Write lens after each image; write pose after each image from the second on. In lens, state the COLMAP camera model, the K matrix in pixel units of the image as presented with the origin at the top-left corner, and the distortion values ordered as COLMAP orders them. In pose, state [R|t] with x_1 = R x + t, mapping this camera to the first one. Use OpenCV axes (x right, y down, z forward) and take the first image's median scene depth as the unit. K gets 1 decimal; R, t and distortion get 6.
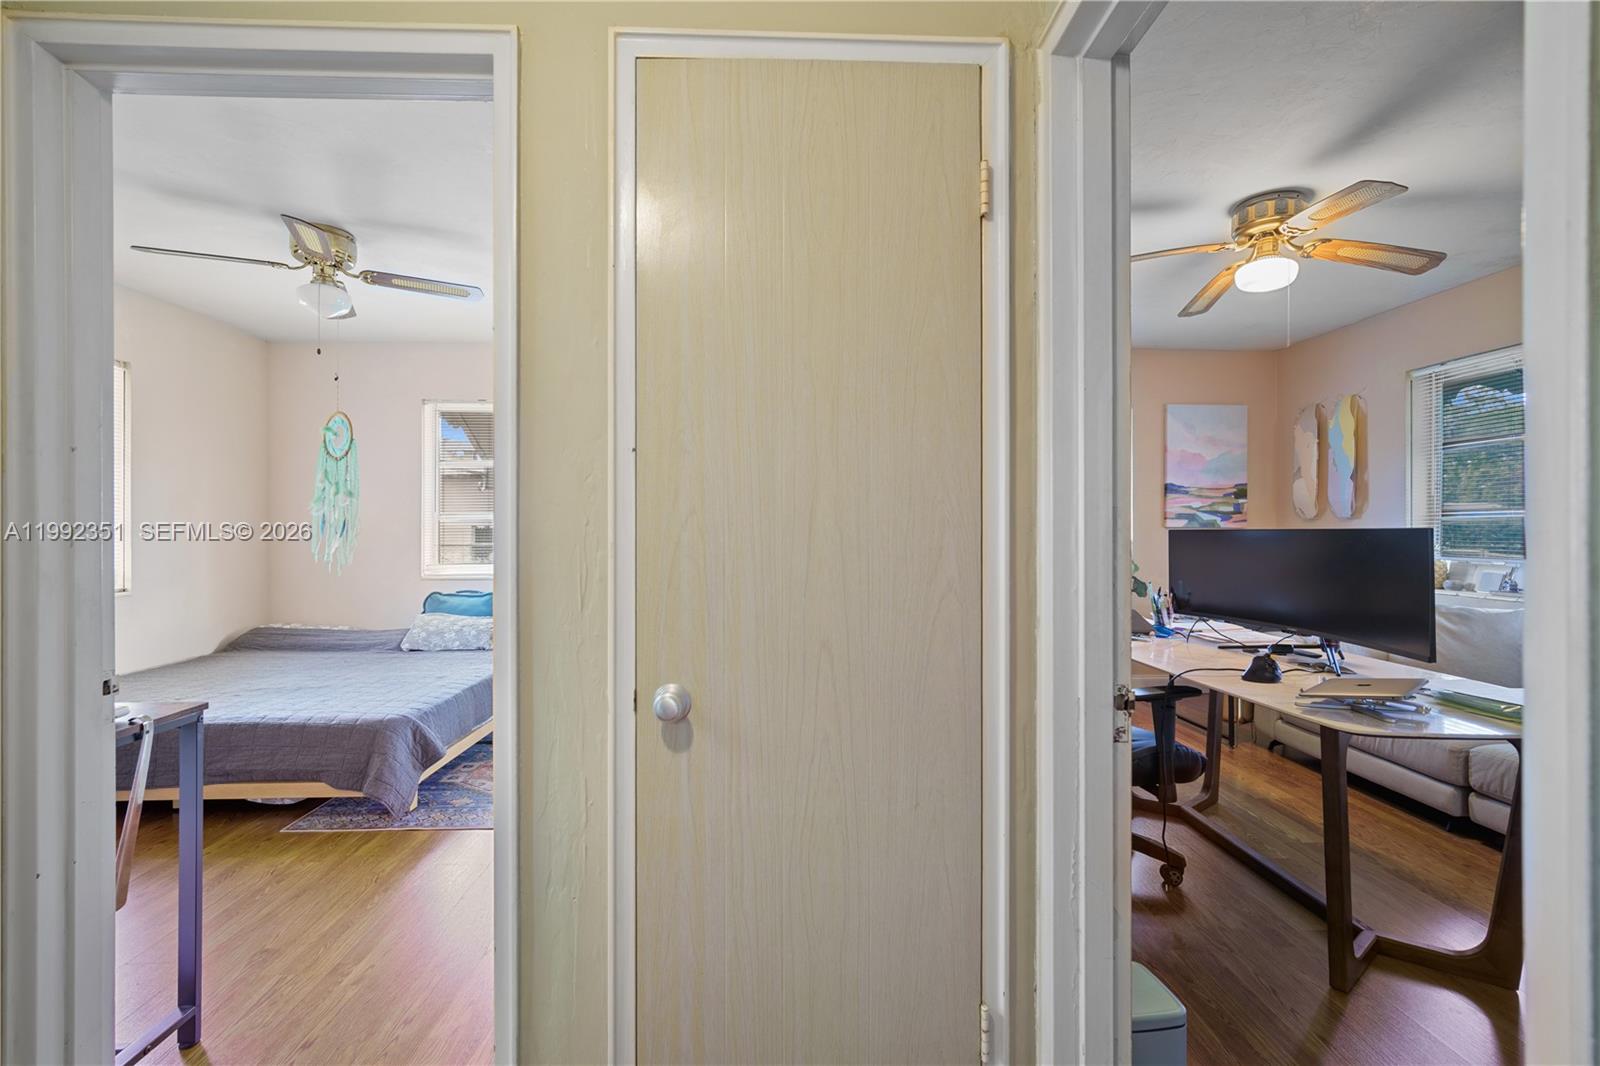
lens RADIAL K [[709.2, 0, 784.0], [0, 709.2, 529.9], [0, 0, 1]] dist [-0.003555, 0.001907]
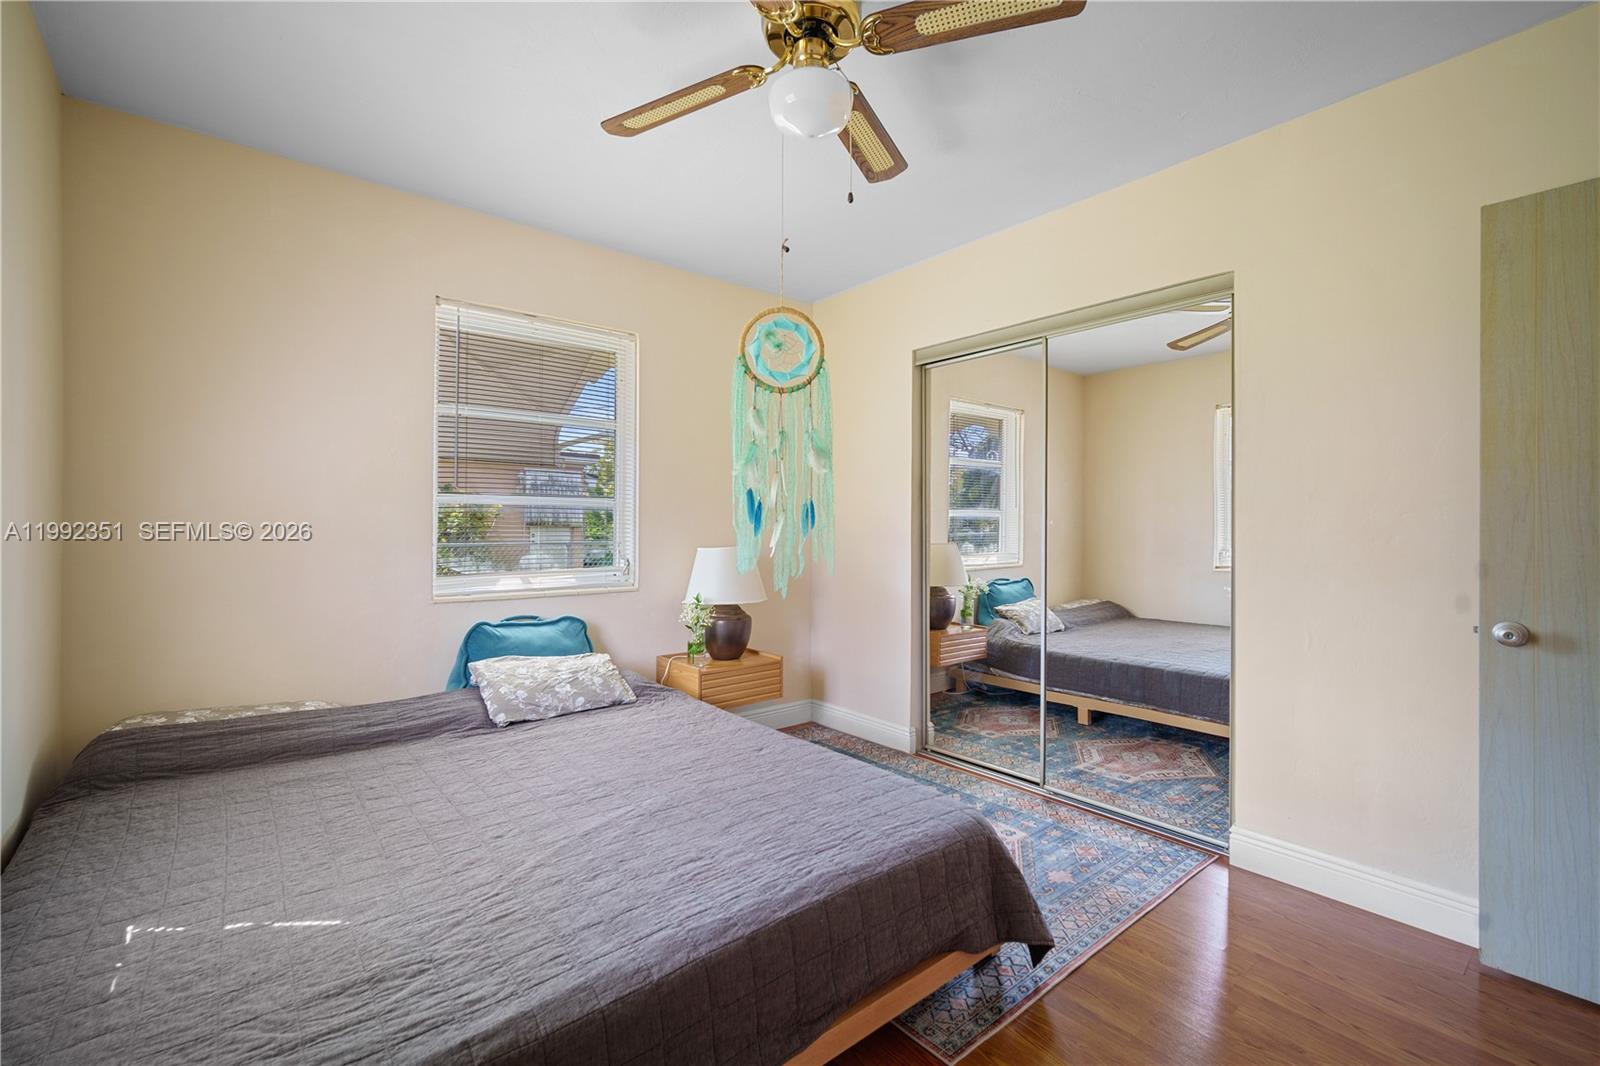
lens RADIAL K [[709.2, 0, 793.0], [0, 709.2, 525.0], [0, 0, 1]] dist [-0.003555, 0.001907]
pose [[0.790307, 0.006290, 0.612678, -0.946280], [-0.004547, 0.999980, -0.004401, 0.010205], [-0.612694, 0.000692, 0.790320, 0.532146]]
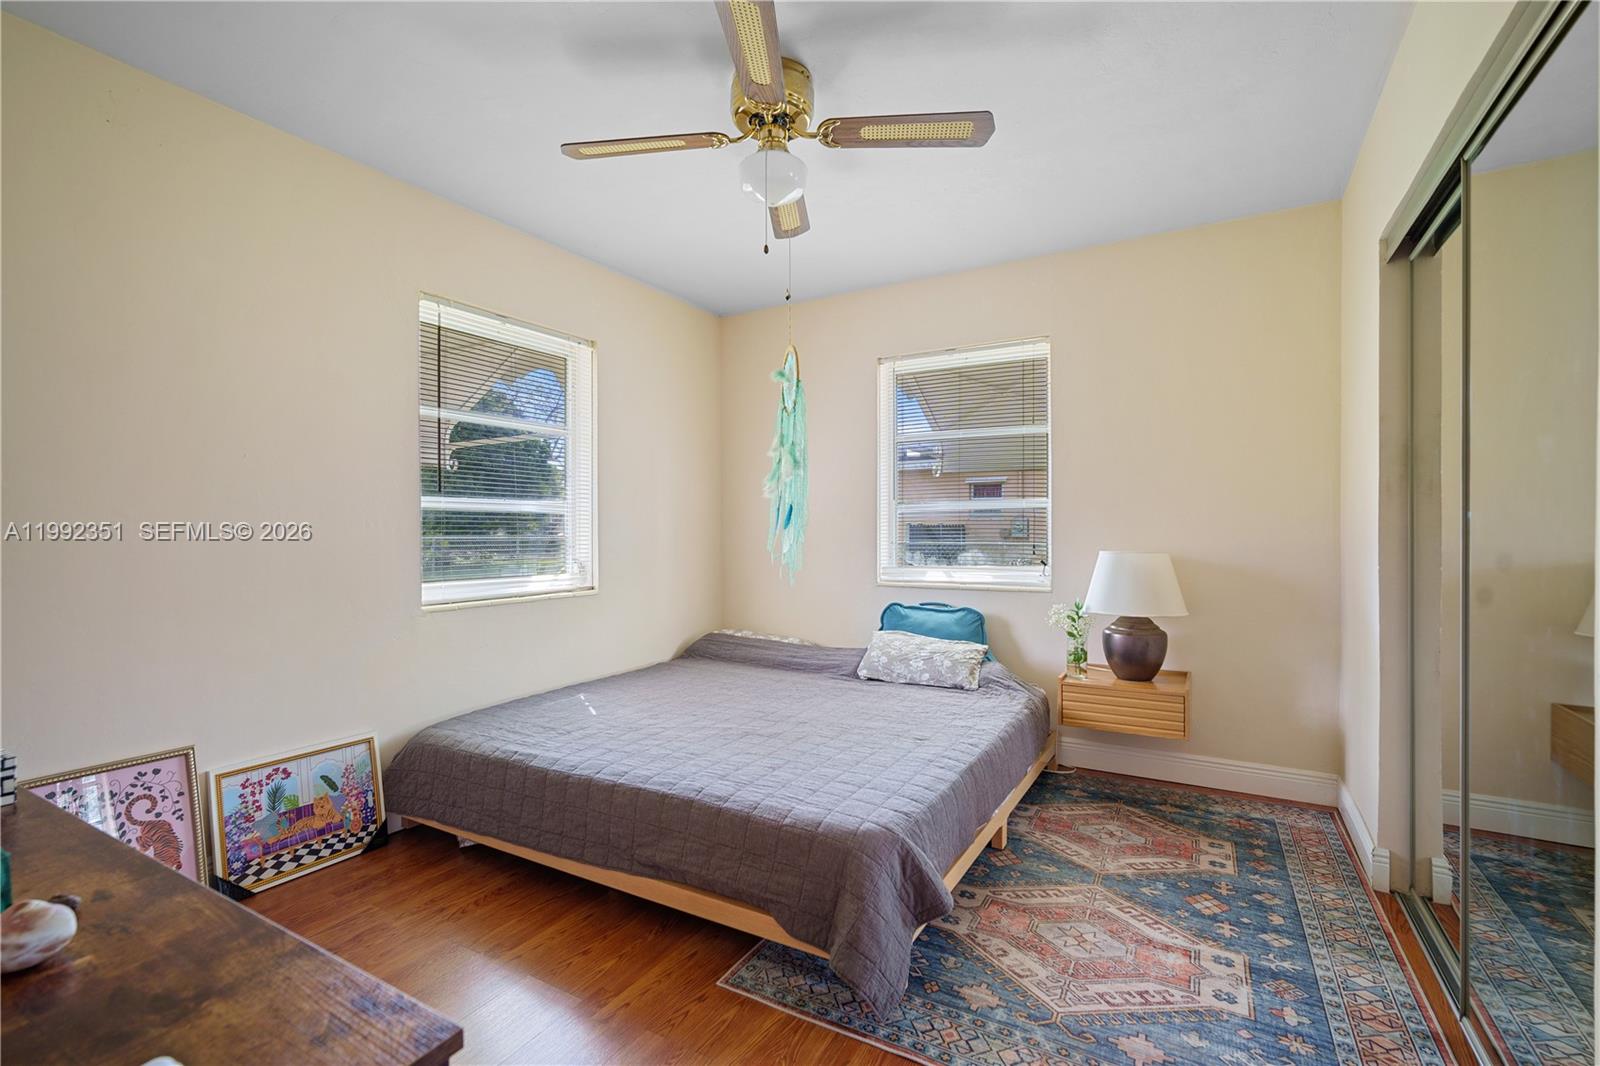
lens RADIAL K [[709.2, 0, 776.6], [0, 709.2, 533.4], [0, 0, 1]] dist [-0.003555, 0.001907]
pose [[0.840279, 0.000678, -0.542154, -0.262400], [0.002000, 0.999989, 0.004350, 0.011817], [0.542151, -0.004740, 0.840268, 0.406026]]
